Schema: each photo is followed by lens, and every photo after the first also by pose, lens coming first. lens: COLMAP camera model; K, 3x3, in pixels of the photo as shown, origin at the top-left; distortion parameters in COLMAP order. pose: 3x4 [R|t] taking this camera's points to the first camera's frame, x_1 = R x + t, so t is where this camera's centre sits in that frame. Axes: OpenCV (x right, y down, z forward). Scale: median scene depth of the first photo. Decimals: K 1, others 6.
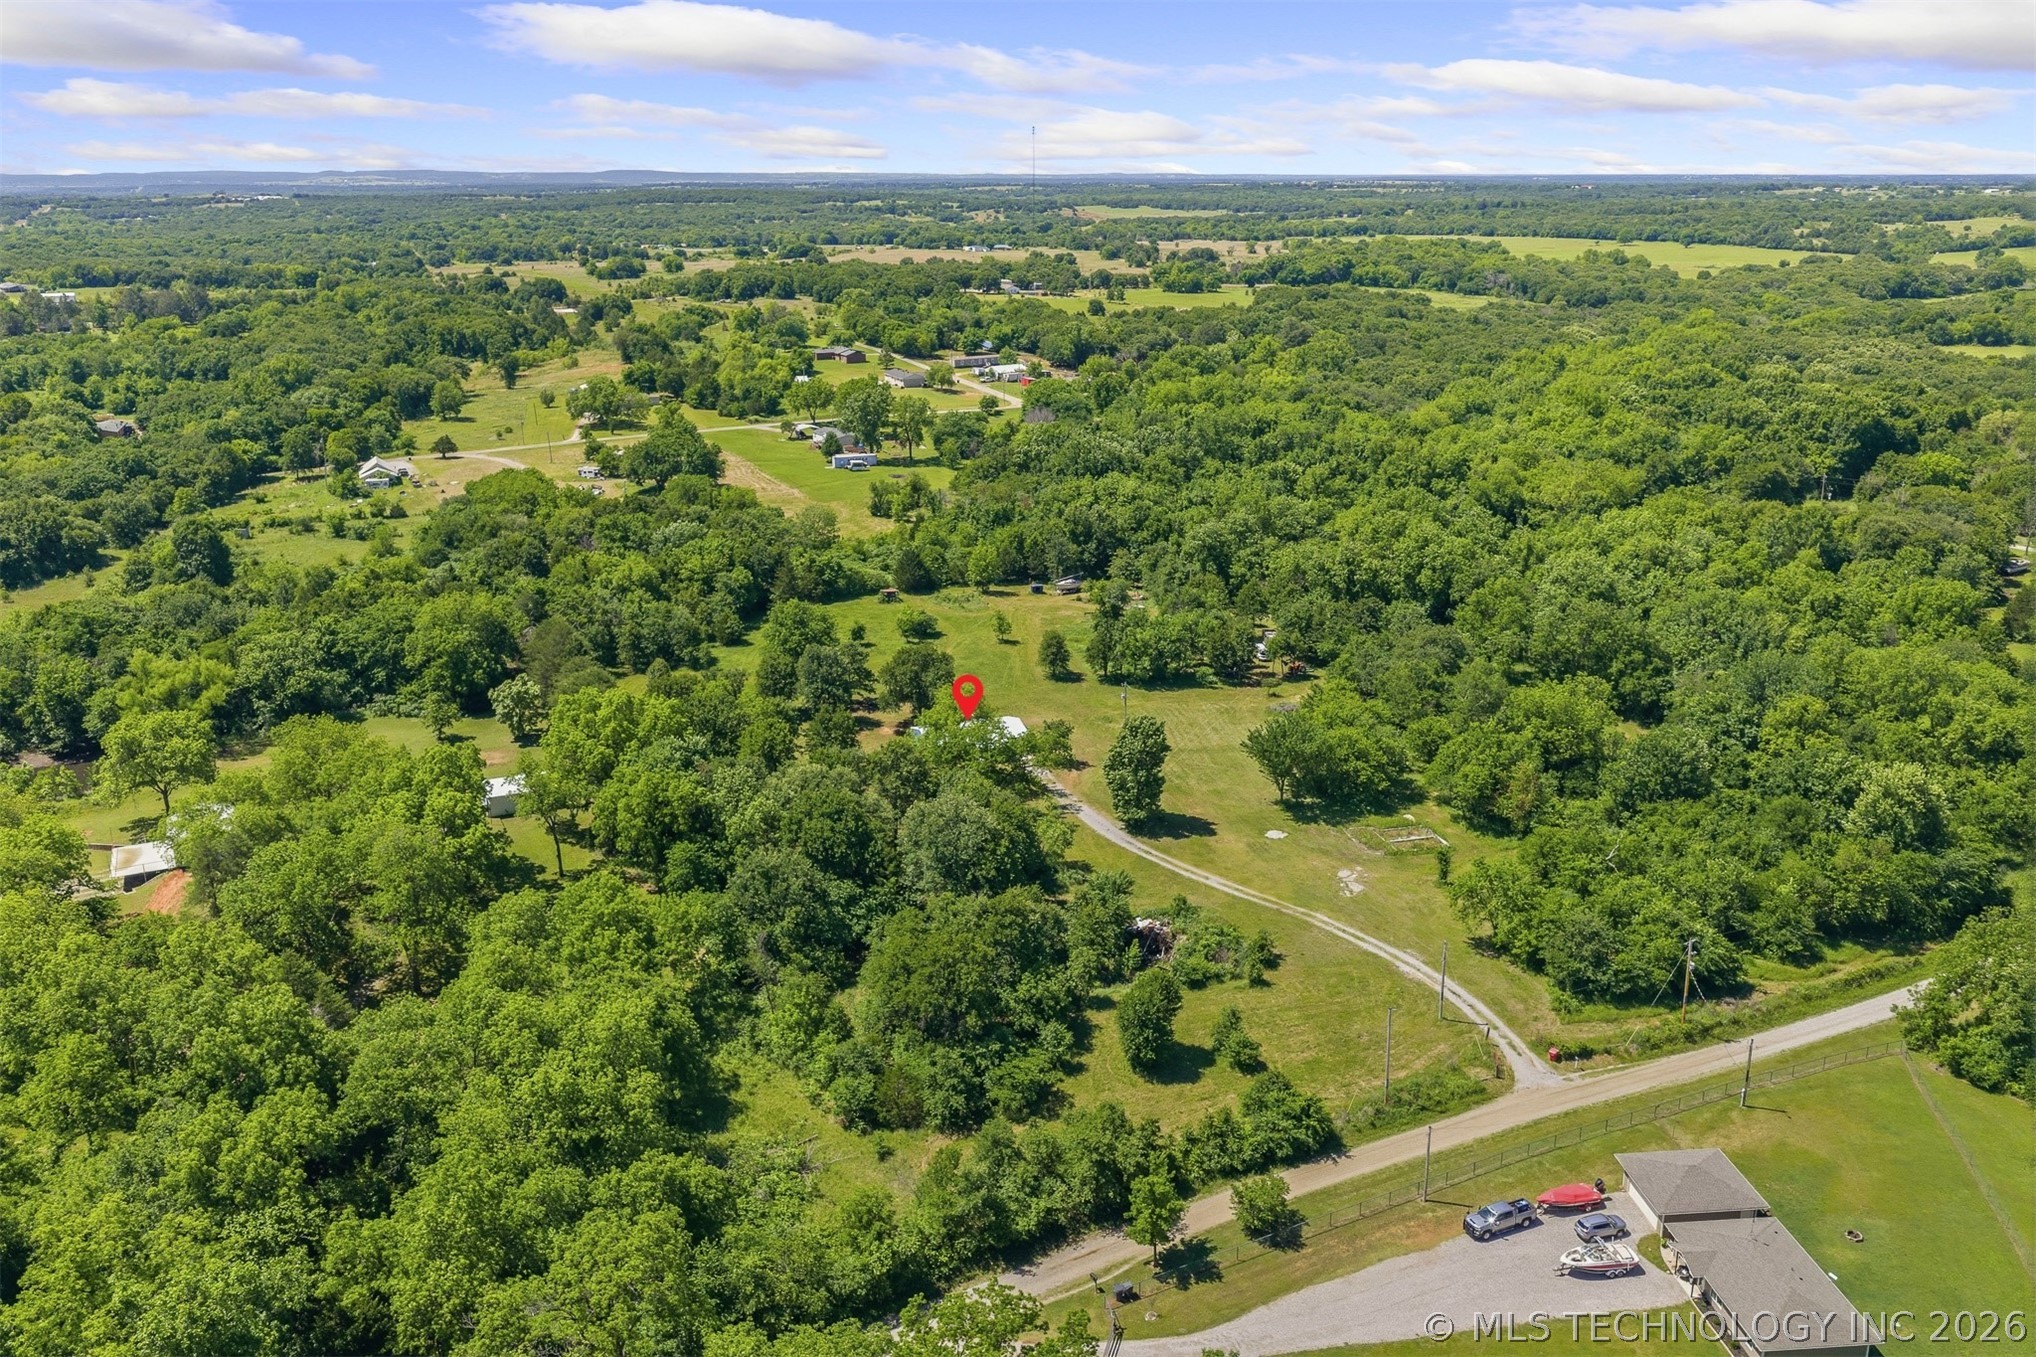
lens RADIAL K [[1639.0, 0, 1018.0], [0, 1639.0, 678.5], [0, 0, 1]] dist [0.018328, -0.060344]
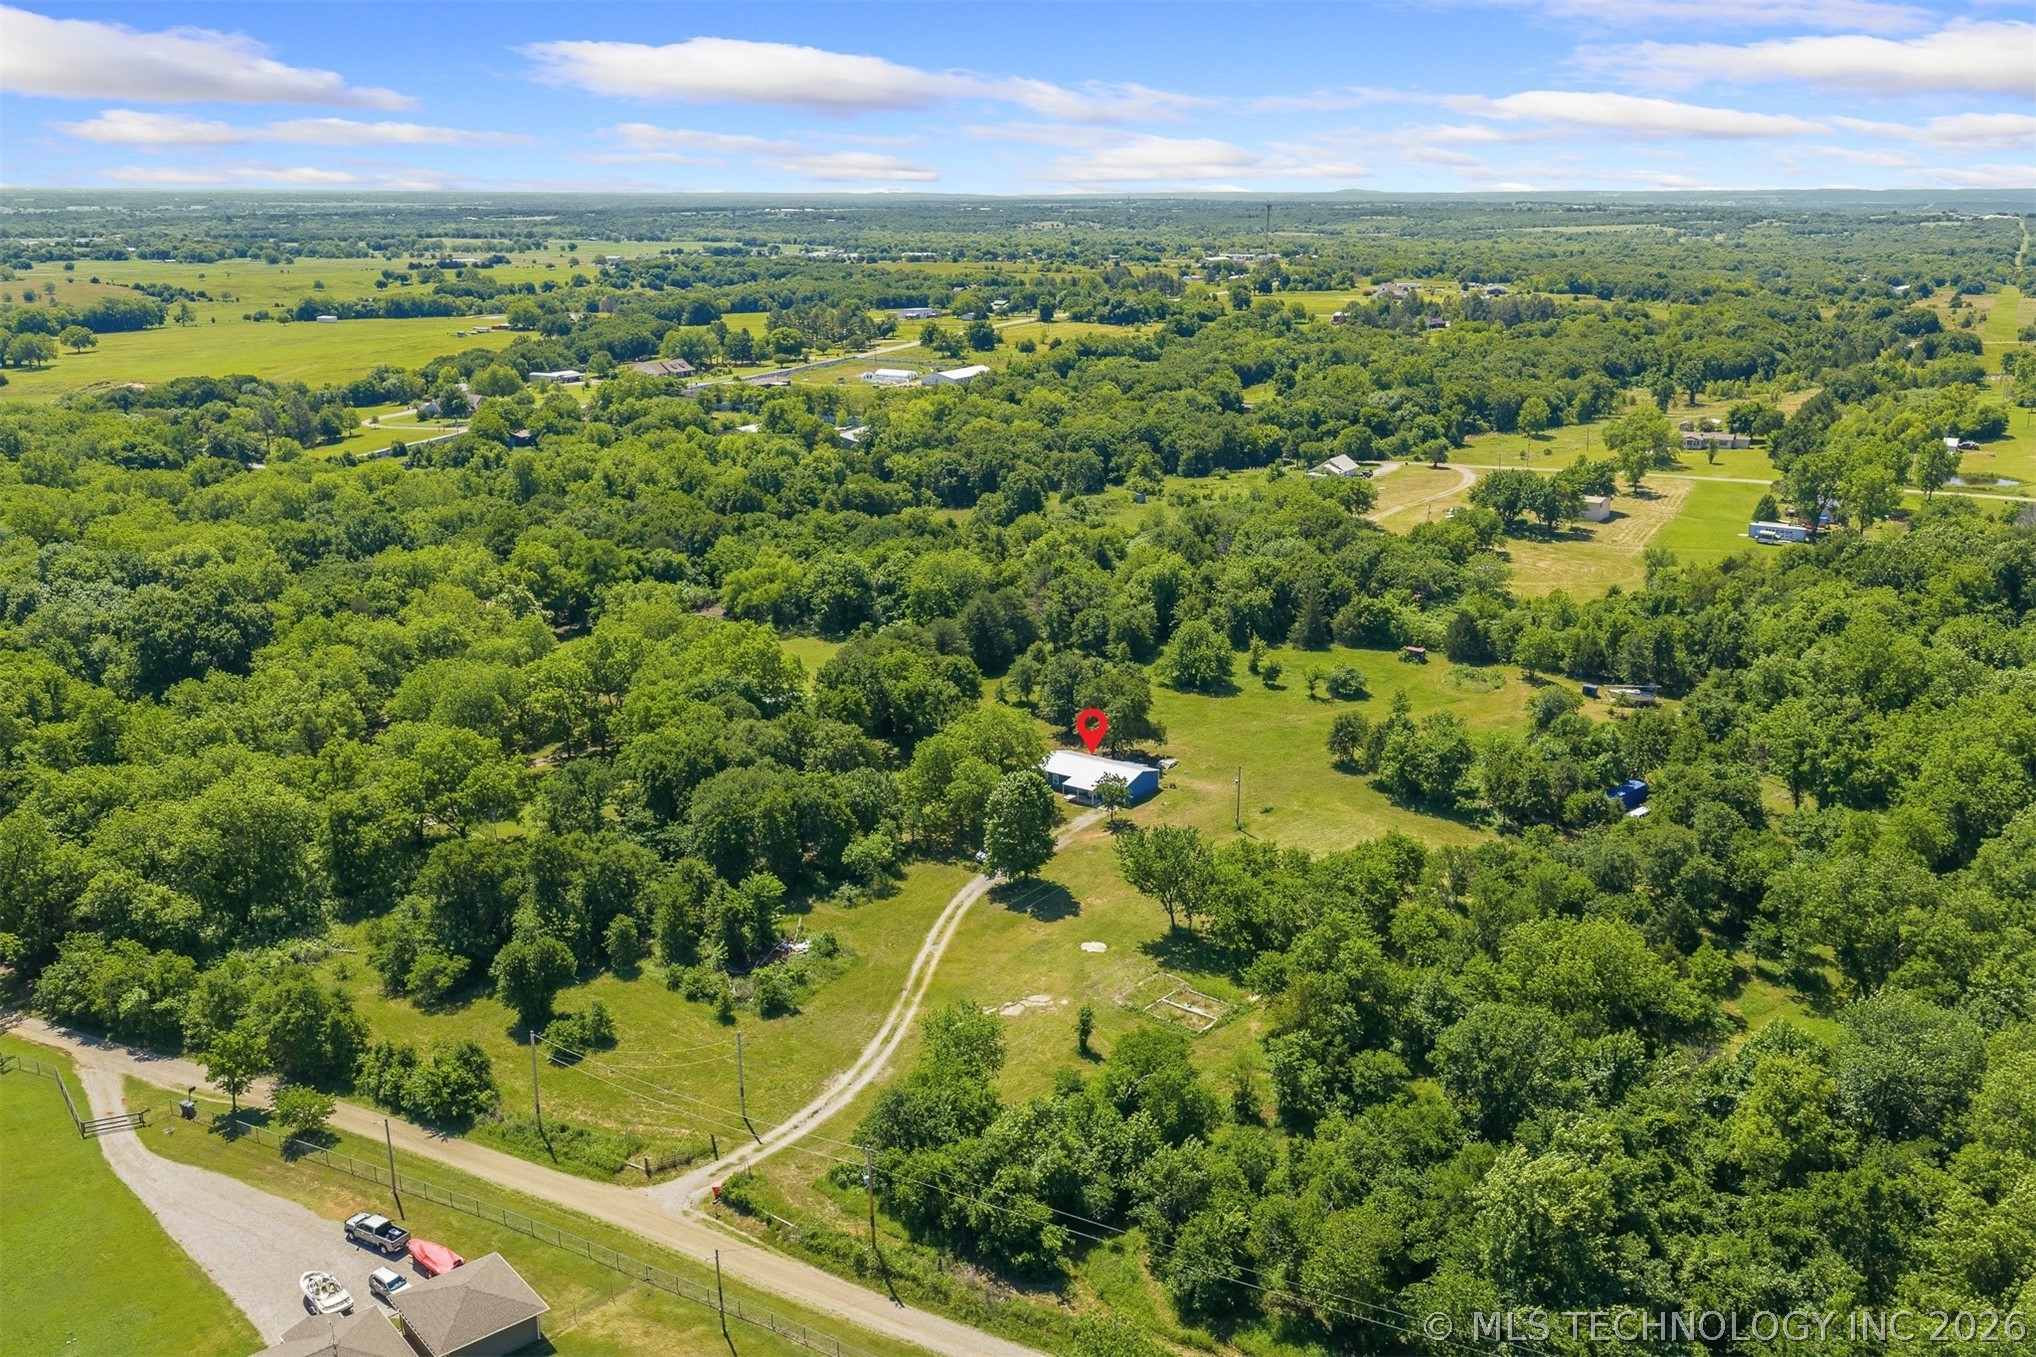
lens RADIAL K [[1651.4, 0, 1037.9], [0, 1651.4, 667.8], [0, 0, 1]] dist [0.039439, -0.068629]
pose [[0.604581, 0.229179, -0.762862, 1.001666], [-0.245127, 0.964769, 0.095569, -0.162646], [0.757888, 0.129219, 0.639459, 0.497691]]
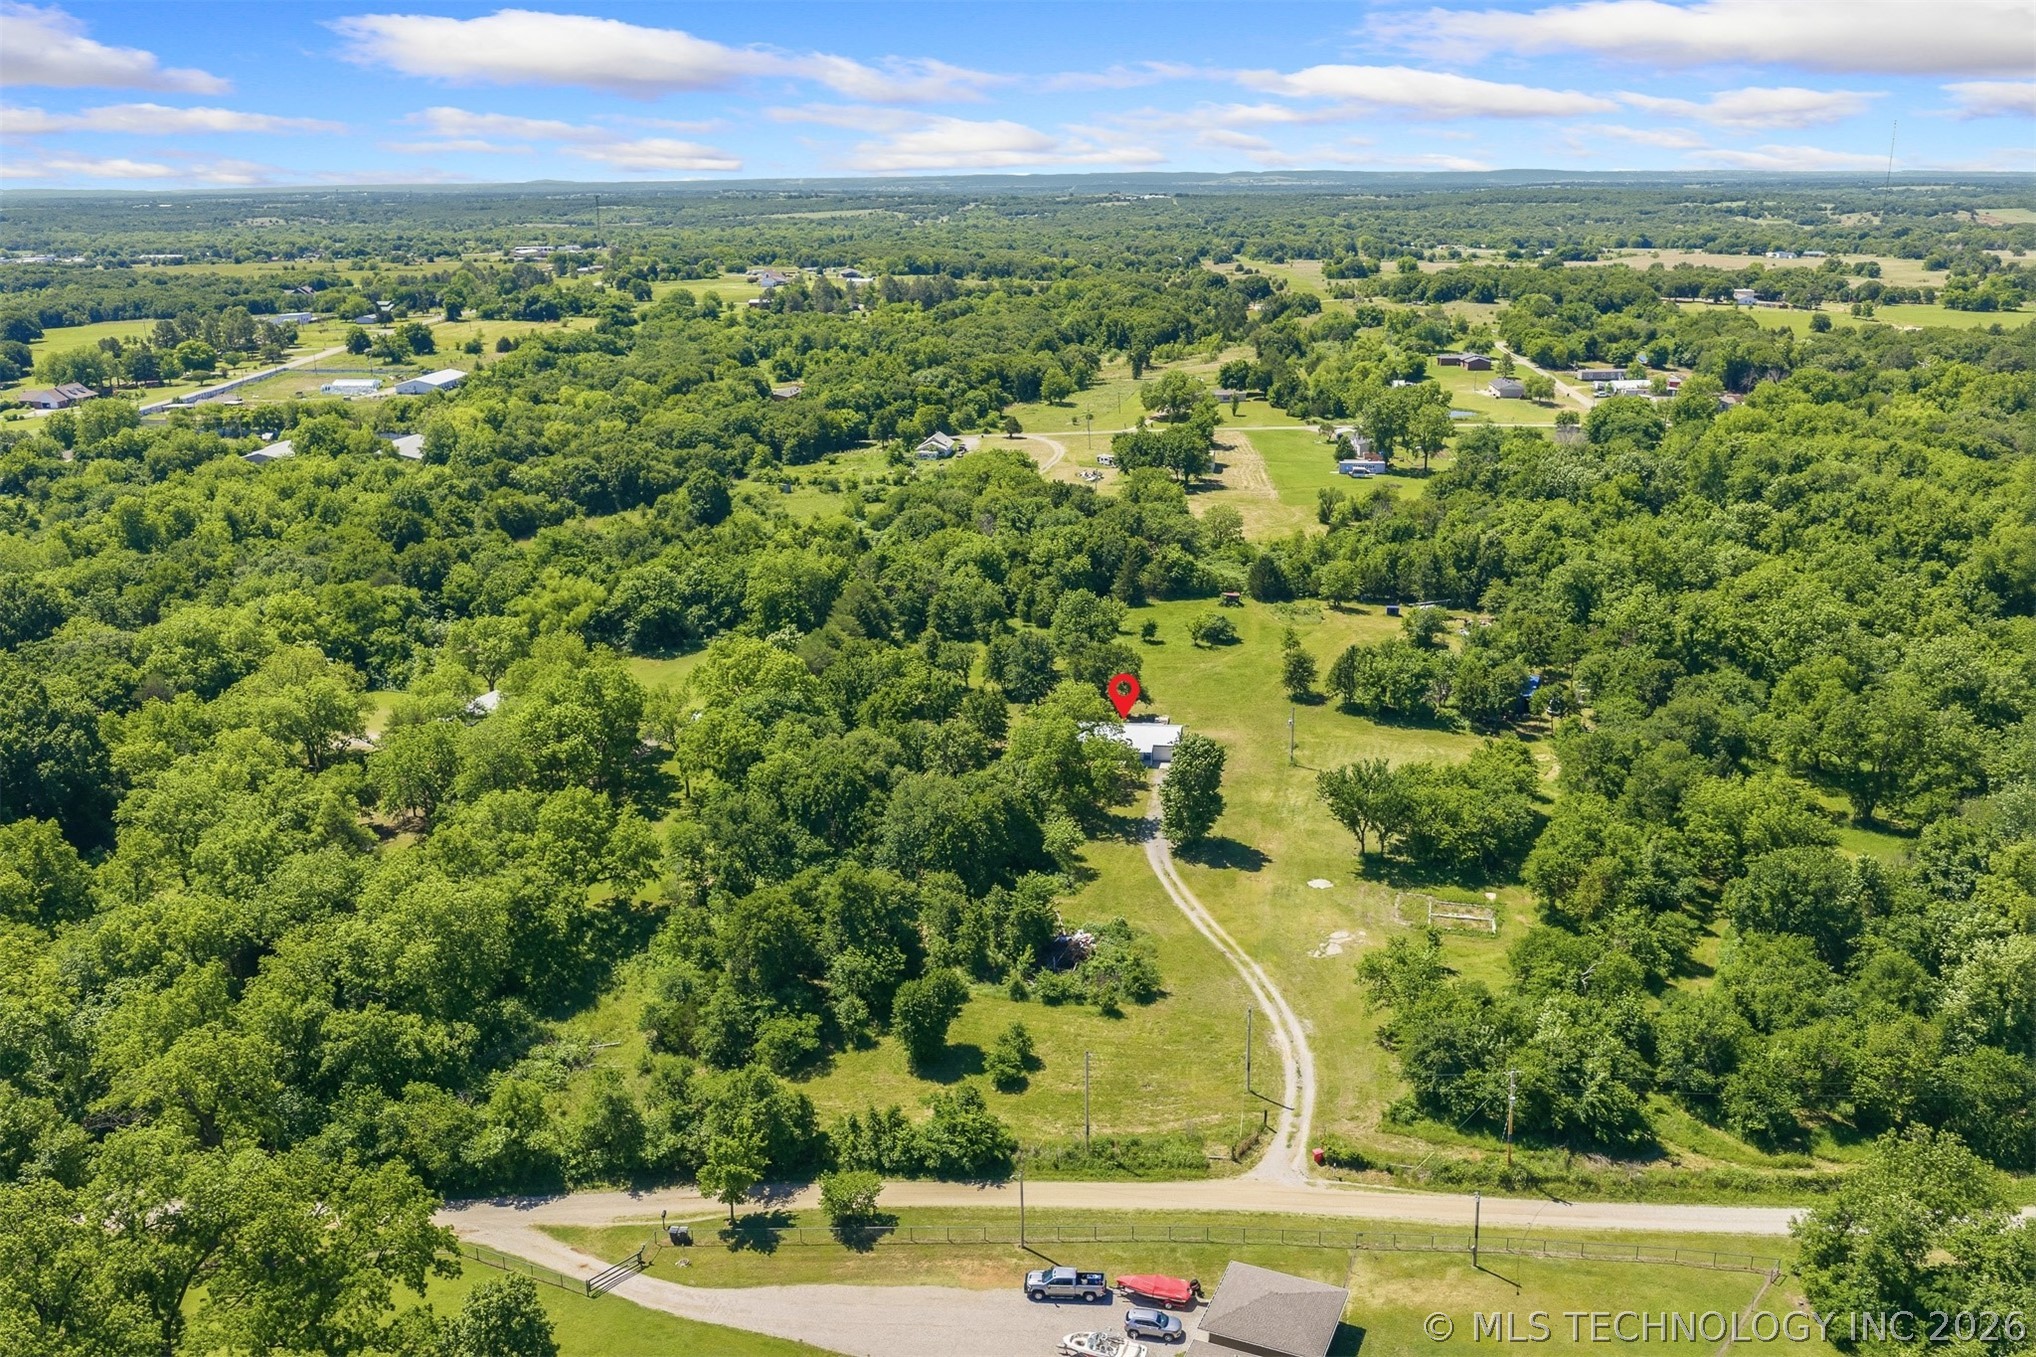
lens RADIAL K [[1639.0, 0, 1018.0], [0, 1639.0, 678.5], [0, 0, 1]] dist [0.018328, -0.060344]
pose [[0.881025, 0.133782, -0.453759, 0.529854], [-0.133676, 0.990493, 0.032479, -0.035725], [0.453790, 0.032042, 0.890532, 0.108887]]
